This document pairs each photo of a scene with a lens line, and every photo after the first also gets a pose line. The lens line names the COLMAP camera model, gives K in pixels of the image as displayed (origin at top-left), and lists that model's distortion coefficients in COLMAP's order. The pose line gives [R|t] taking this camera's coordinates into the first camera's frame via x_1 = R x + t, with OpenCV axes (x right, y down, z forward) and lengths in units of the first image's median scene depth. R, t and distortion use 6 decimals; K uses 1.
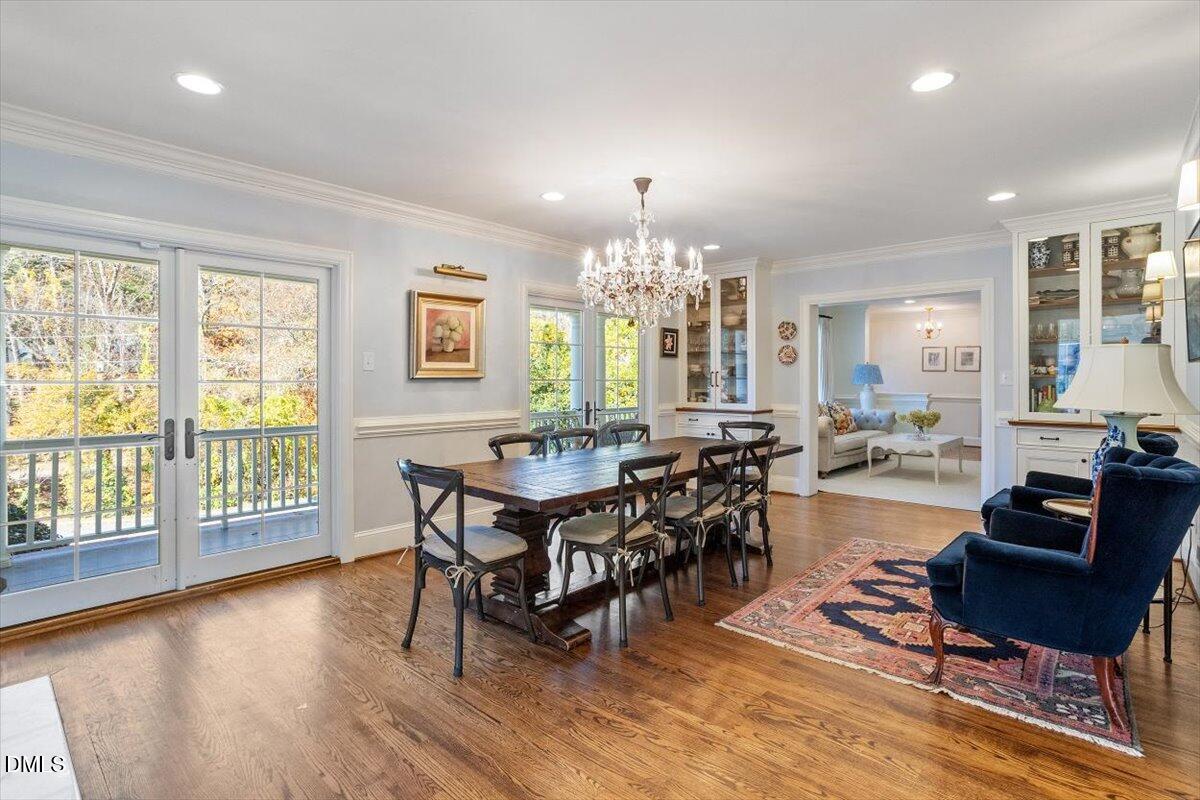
lens RADIAL K [[586.1, 0, 598.0], [0, 586.1, 382.6], [0, 0, 1]] dist [-0.048842, 0.024664]
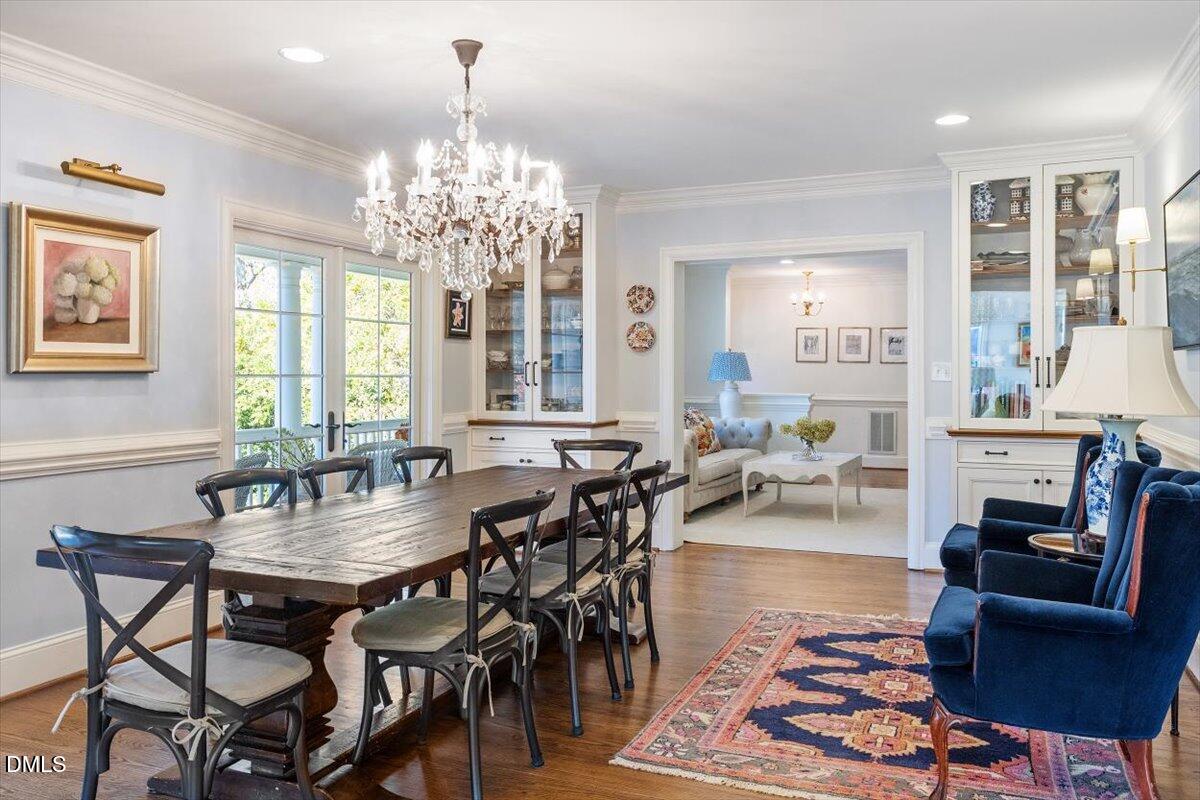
lens RADIAL K [[932.7, 0, 596.7], [0, 932.7, 381.4], [0, 0, 1]] dist [-0.001926, 0.005905]
pose [[0.945624, -0.003844, 0.325240, -0.092990], [0.003391, 0.999992, 0.001960, 0.001038], [-0.325245, -0.000750, 0.945630, 0.033510]]
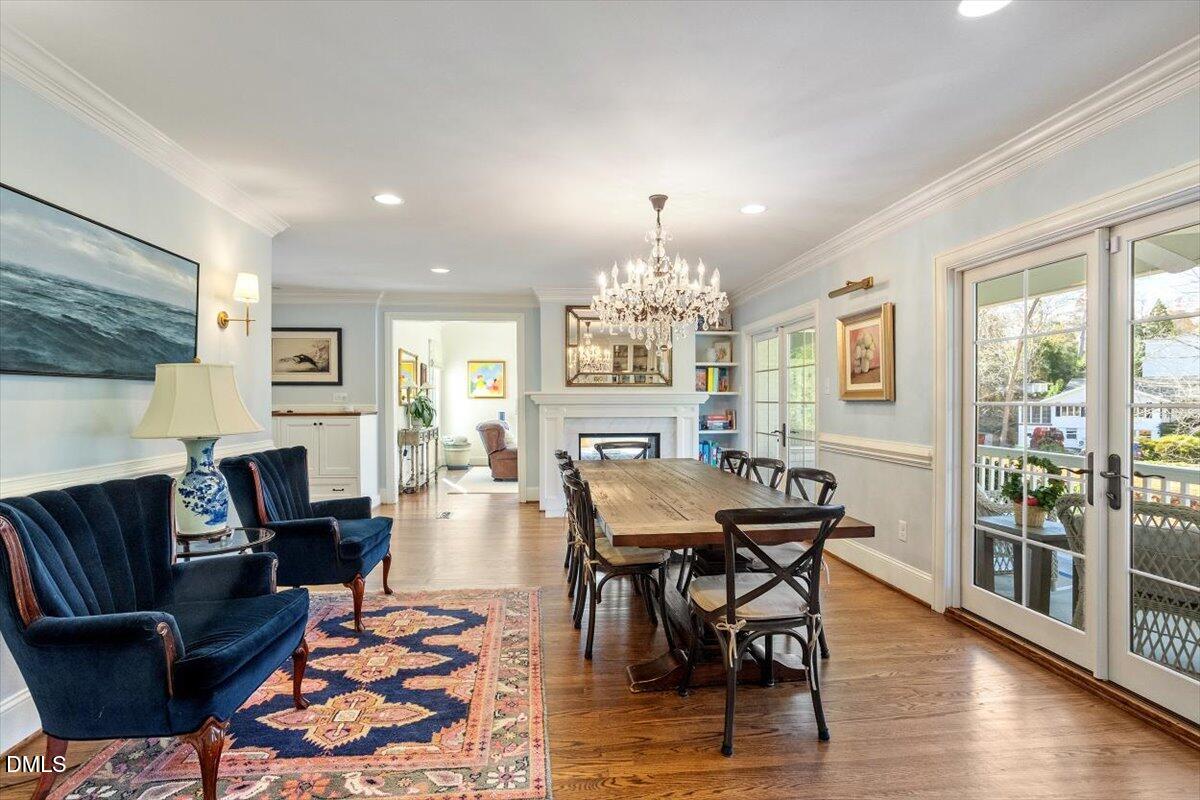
lens RADIAL K [[615.4, 0, 595.3], [0, 615.4, 405.8], [0, 0, 1]] dist [-0.052042, 0.030117]
pose [[-0.684378, 0.004610, -0.729113, 0.759639], [-0.006357, 0.999904, 0.012289, -0.008766], [0.729100, 0.013045, -0.684283, 1.370835]]
